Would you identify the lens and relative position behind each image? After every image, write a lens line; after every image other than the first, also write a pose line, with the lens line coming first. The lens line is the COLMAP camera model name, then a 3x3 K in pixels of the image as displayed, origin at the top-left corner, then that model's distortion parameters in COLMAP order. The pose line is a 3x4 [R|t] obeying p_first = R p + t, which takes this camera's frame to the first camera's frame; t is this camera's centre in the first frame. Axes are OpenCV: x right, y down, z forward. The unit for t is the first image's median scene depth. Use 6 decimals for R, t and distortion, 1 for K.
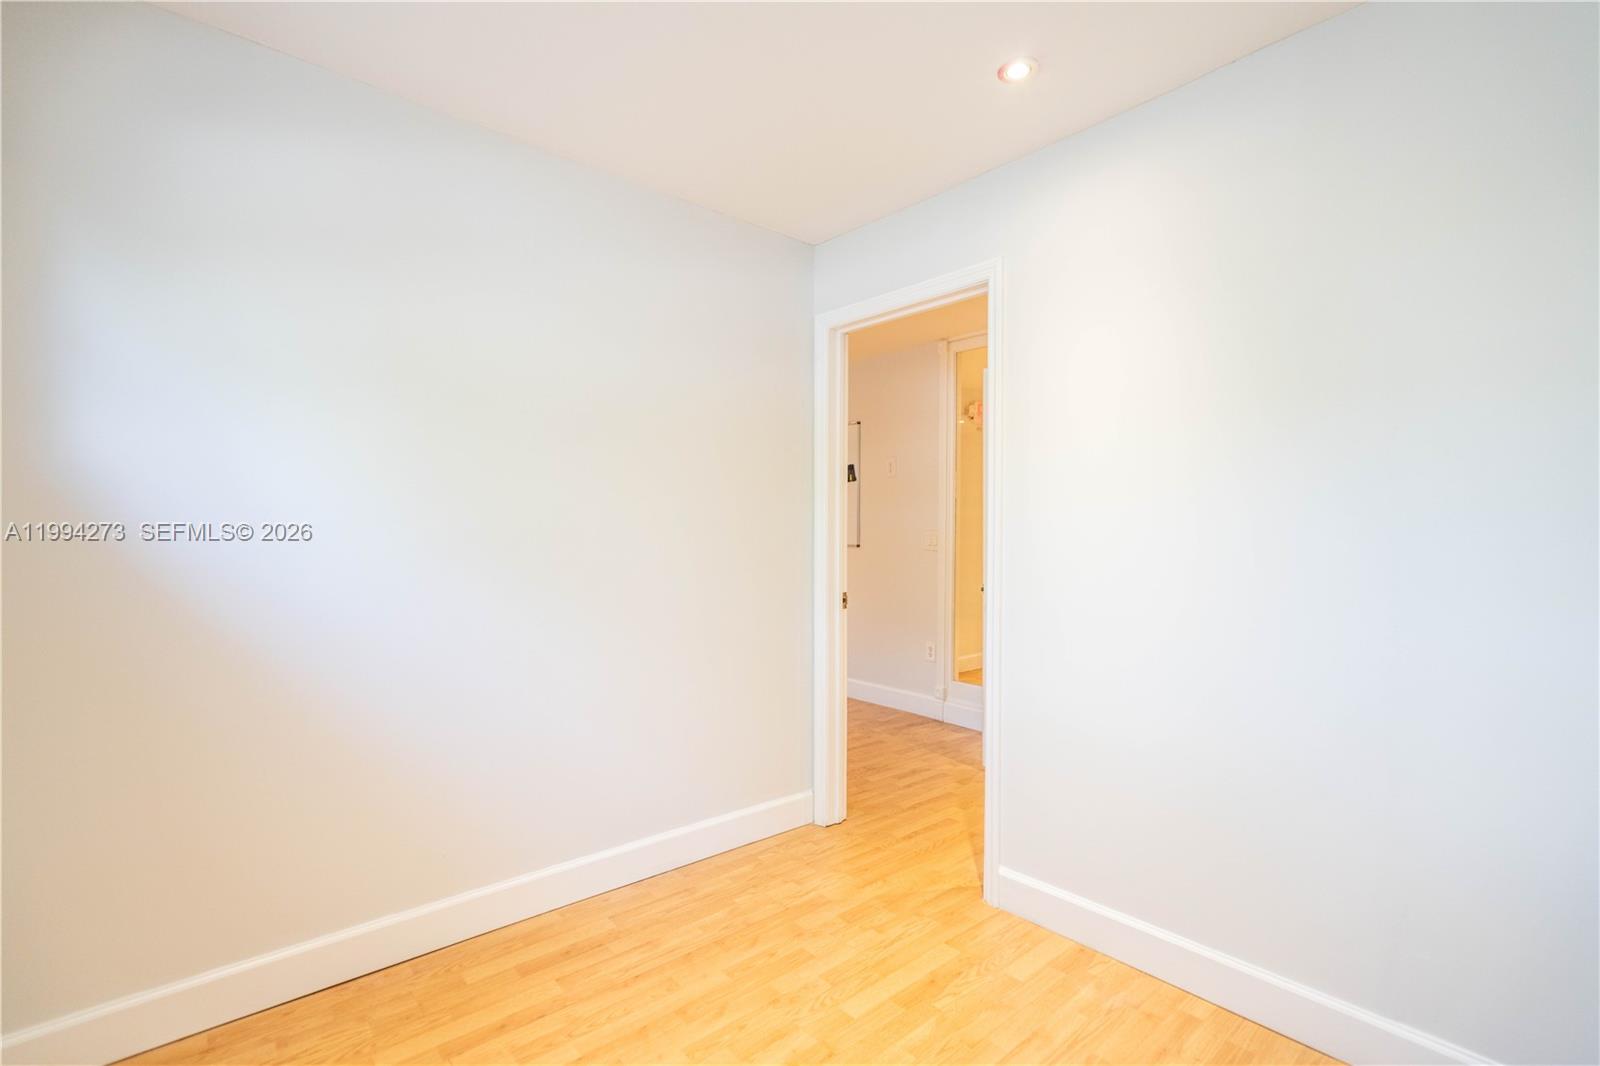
lens RADIAL K [[719.3, 0, 800.0], [0, 719.3, 533.0], [0, 0, 1]] dist [-0.001108, -0.000204]
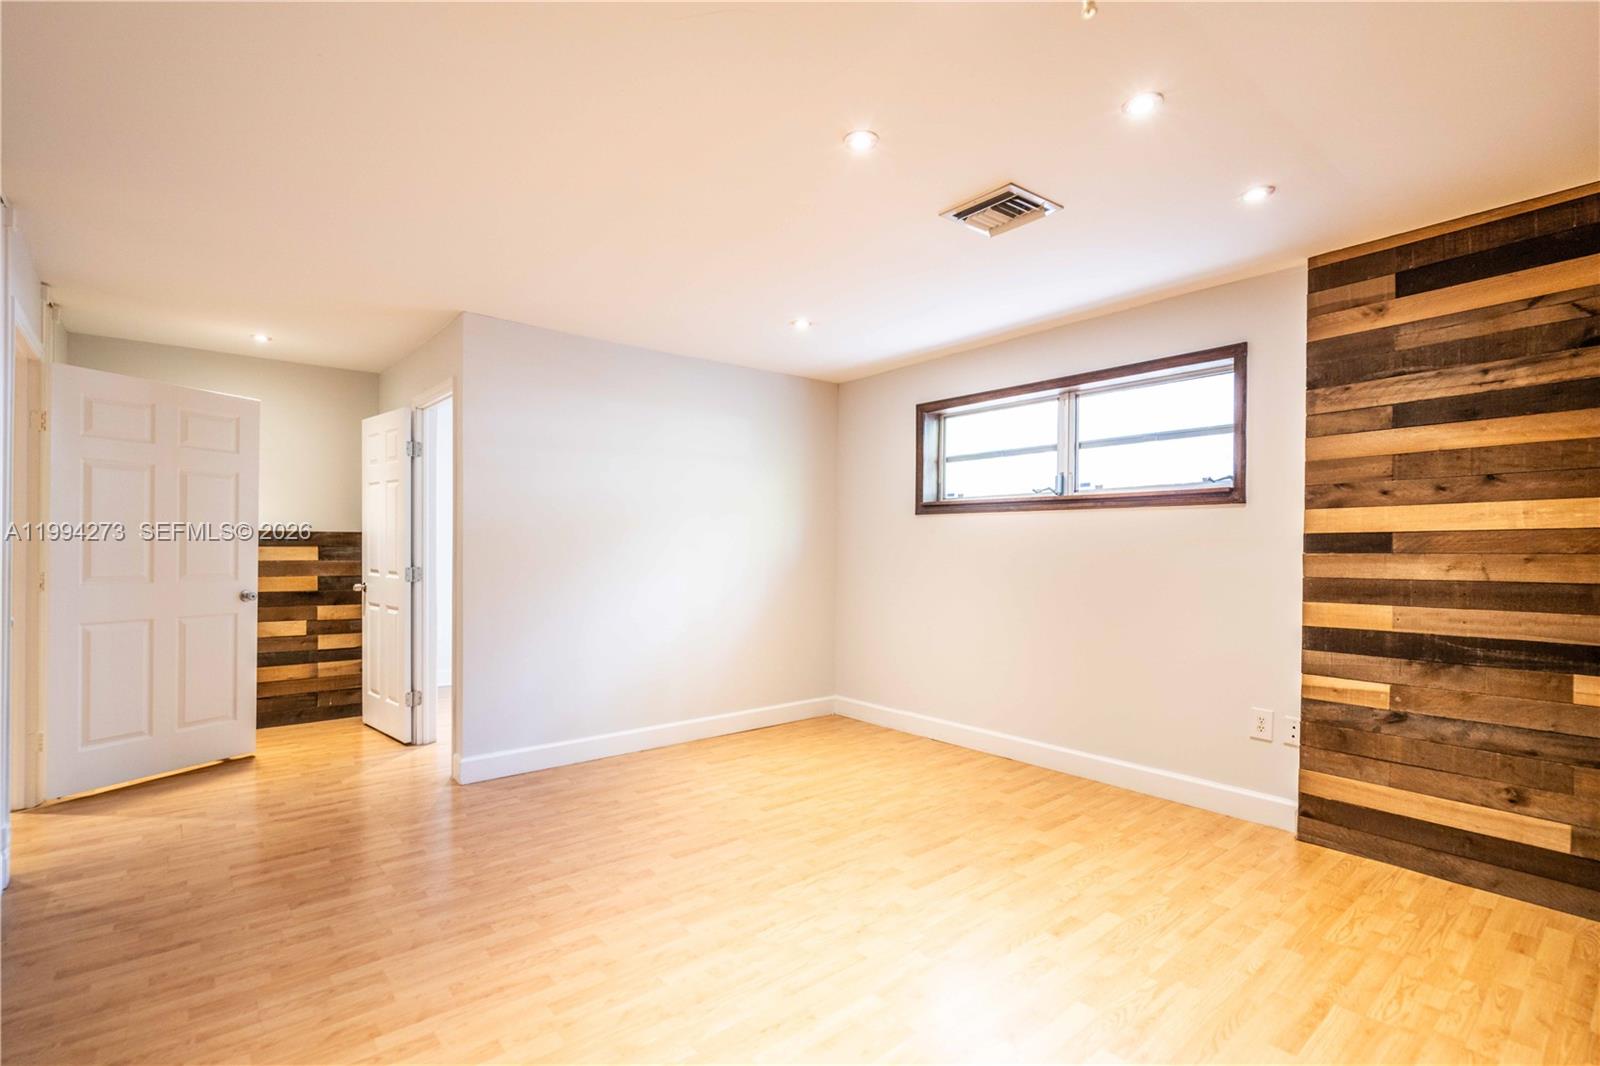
lens RADIAL K [[751.5, 0, 808.6], [0, 751.5, 529.2], [0, 0, 1]] dist [-0.000525, 0.001889]
pose [[-0.999957, -0.007582, 0.005262, -0.370571], [-0.007640, 0.999910, -0.011066, -0.010501], [-0.005178, -0.011106, -0.999925, 1.534670]]
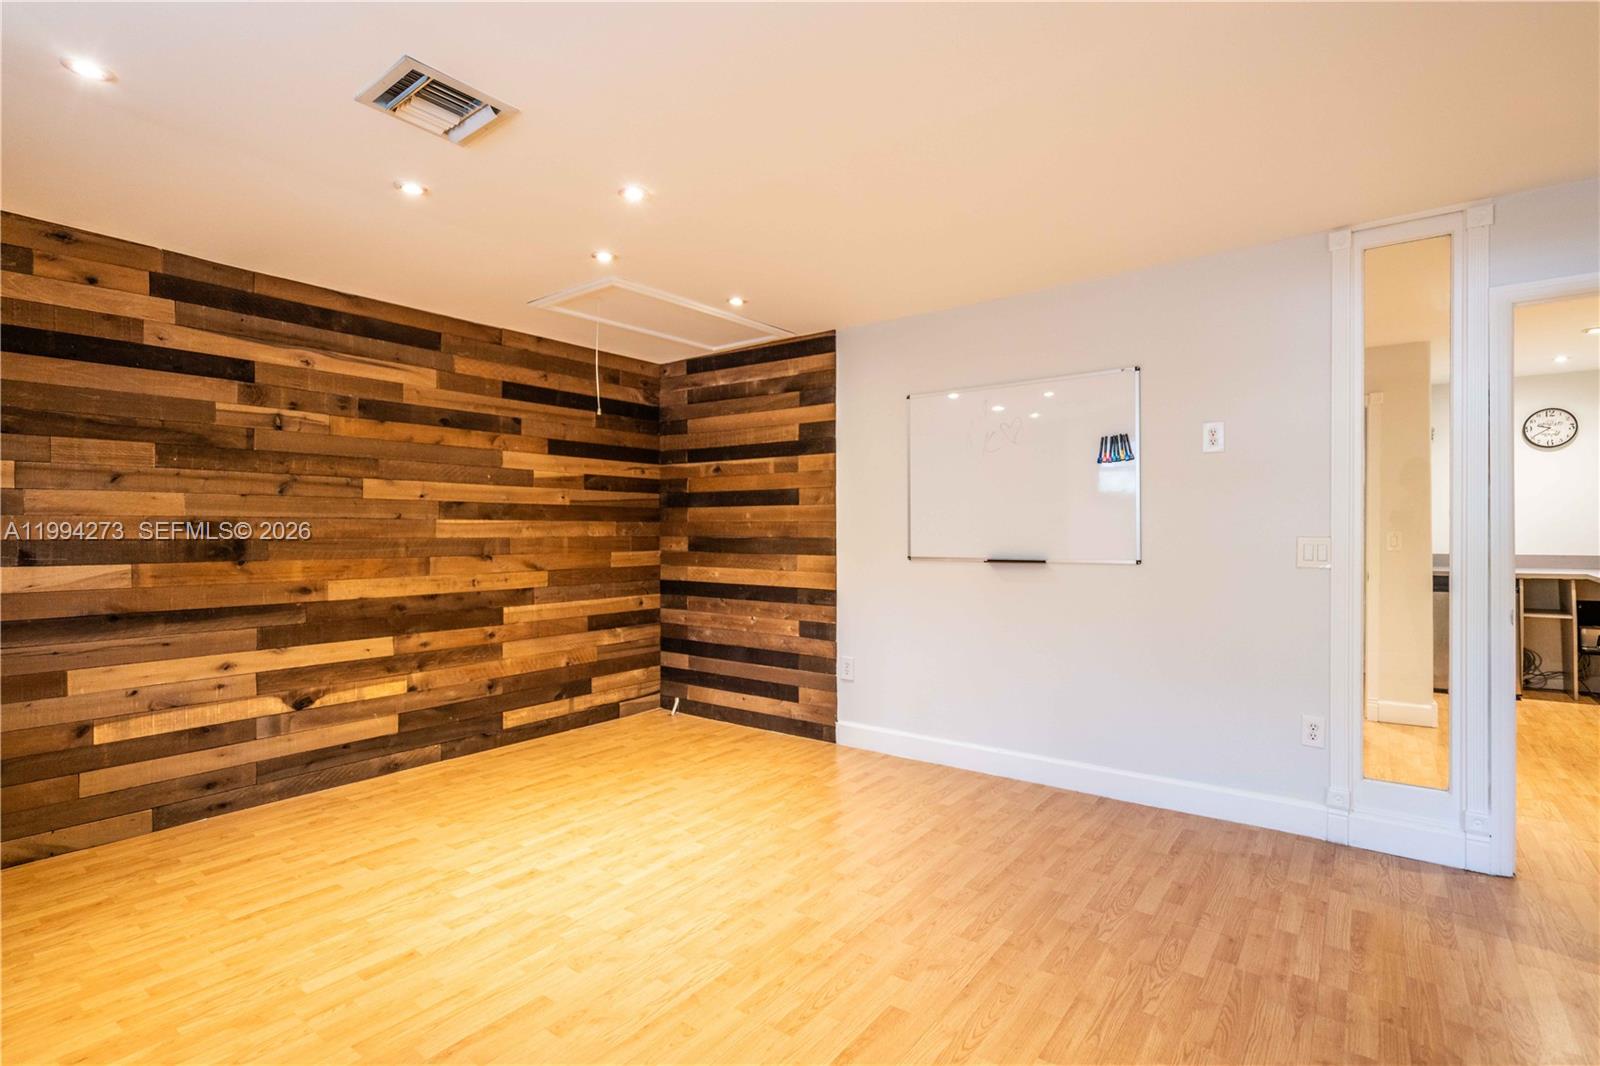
lens RADIAL K [[736.2, 0, 803.7], [0, 736.2, 539.5], [0, 0, 1]] dist [-0.000102, -0.000743]
pose [[0.975887, -0.006237, 0.218189, -0.395674], [0.007798, 0.999950, -0.006293, -0.000379], [-0.218139, 0.007842, 0.975886, 0.488377]]
